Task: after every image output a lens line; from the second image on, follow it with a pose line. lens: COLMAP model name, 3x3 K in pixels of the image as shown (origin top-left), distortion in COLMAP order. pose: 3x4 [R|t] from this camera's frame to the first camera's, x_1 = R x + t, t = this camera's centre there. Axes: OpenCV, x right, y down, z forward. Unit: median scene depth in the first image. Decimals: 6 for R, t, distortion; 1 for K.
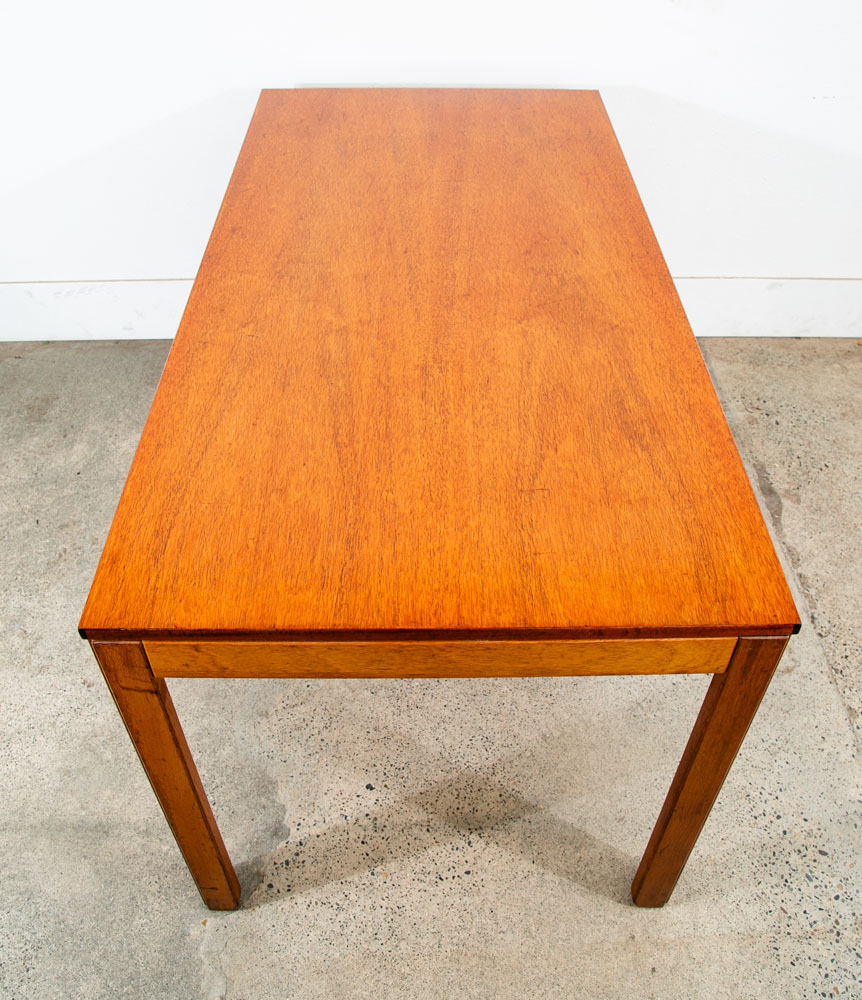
lens RADIAL K [[934.4, 0, 431.9], [0, 934.4, 495.4], [0, 0, 1]] dist [-0.076306, 0.000000]
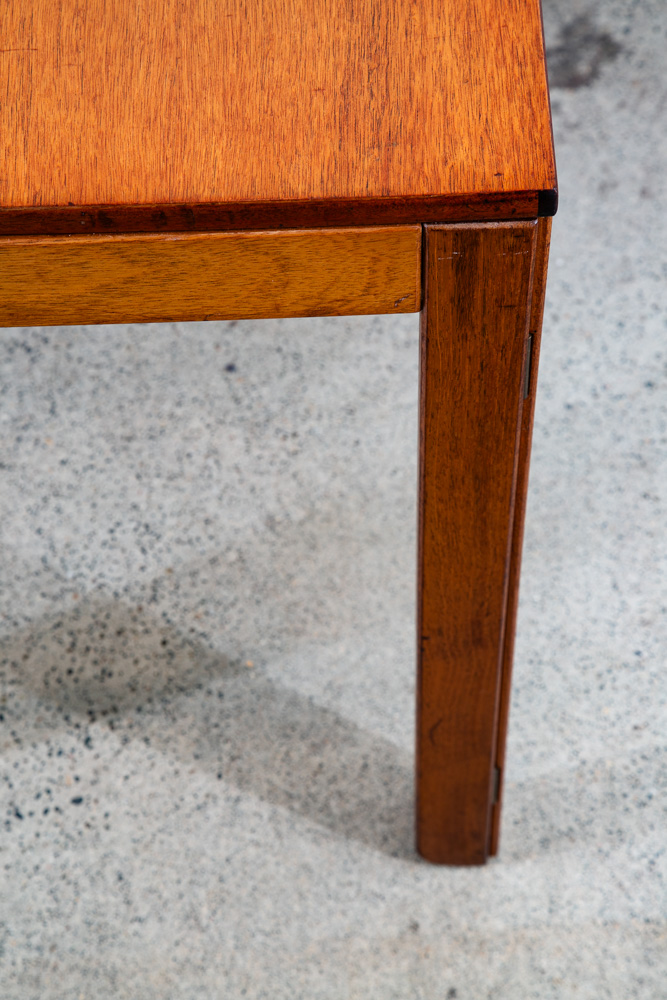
lens RADIAL K [[2101.8, 0, 333.4], [0, 2101.8, 496.0], [0, 0, 1]] dist [0.320305, 0.000000]
pose [[0.999392, -0.023843, -0.025447, 0.192111], [0.028269, 0.981212, 0.190852, 0.051881], [0.020419, -0.191455, 0.981289, -0.027768]]
